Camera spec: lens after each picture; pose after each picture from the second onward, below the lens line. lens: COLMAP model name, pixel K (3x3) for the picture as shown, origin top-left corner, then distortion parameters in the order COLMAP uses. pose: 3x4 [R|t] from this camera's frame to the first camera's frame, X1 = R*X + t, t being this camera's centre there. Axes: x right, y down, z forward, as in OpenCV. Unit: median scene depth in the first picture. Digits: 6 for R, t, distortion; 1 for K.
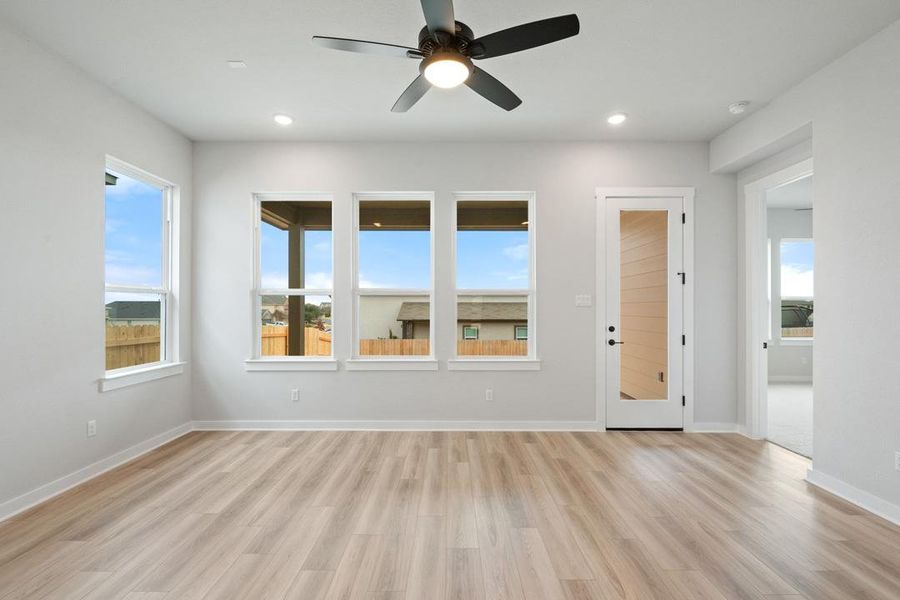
lens RADIAL K [[407.4, 0, 449.6], [0, 407.4, 306.6], [0, 0, 1]] dist [-0.000965, -0.001031]
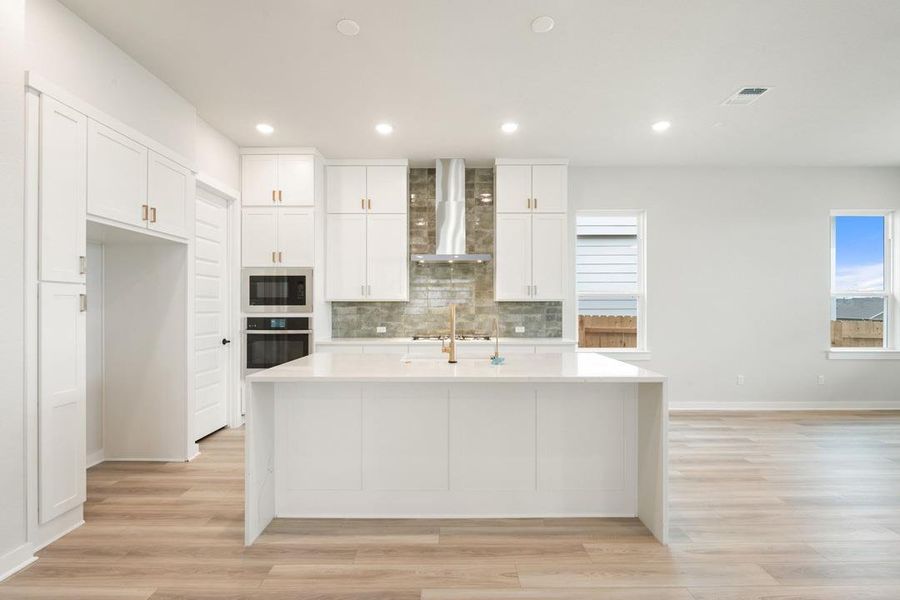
lens RADIAL K [[407.4, 0, 449.6], [0, 407.4, 306.6], [0, 0, 1]] dist [-0.000965, -0.001031]
pose [[0.000854, -0.001128, -0.999999, 0.561536], [0.003085, 0.999995, -0.001126, -0.000099], [0.999995, -0.003085, 0.000858, -0.370548]]
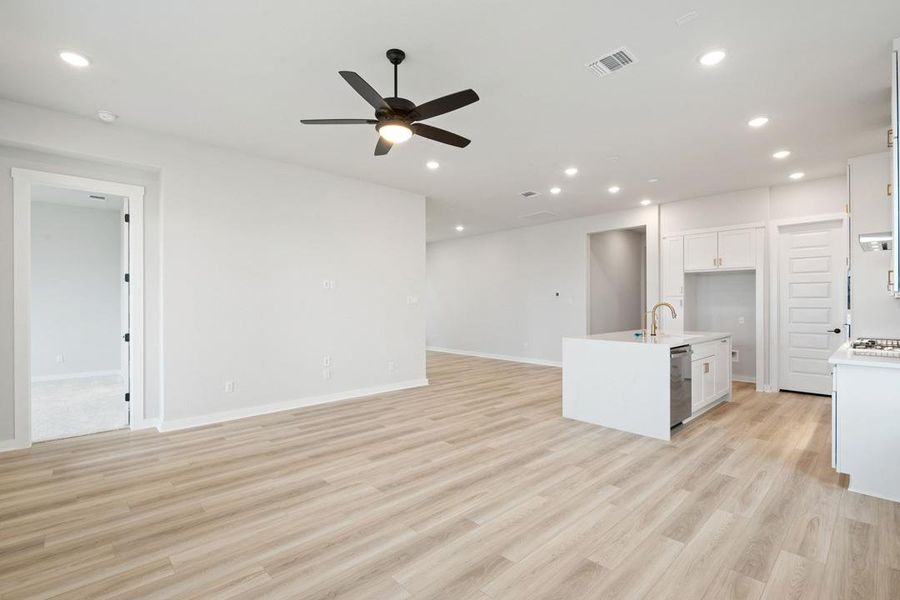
lens RADIAL K [[409.3, 0, 450.9], [0, 409.3, 306.9], [0, 0, 1]] dist [0.002219, -0.006064]
pose [[-0.689228, -0.004070, 0.724533, -0.555792], [-0.001029, 0.999989, 0.004638, 0.001332], [-0.724544, 0.002451, -0.689224, 0.894957]]
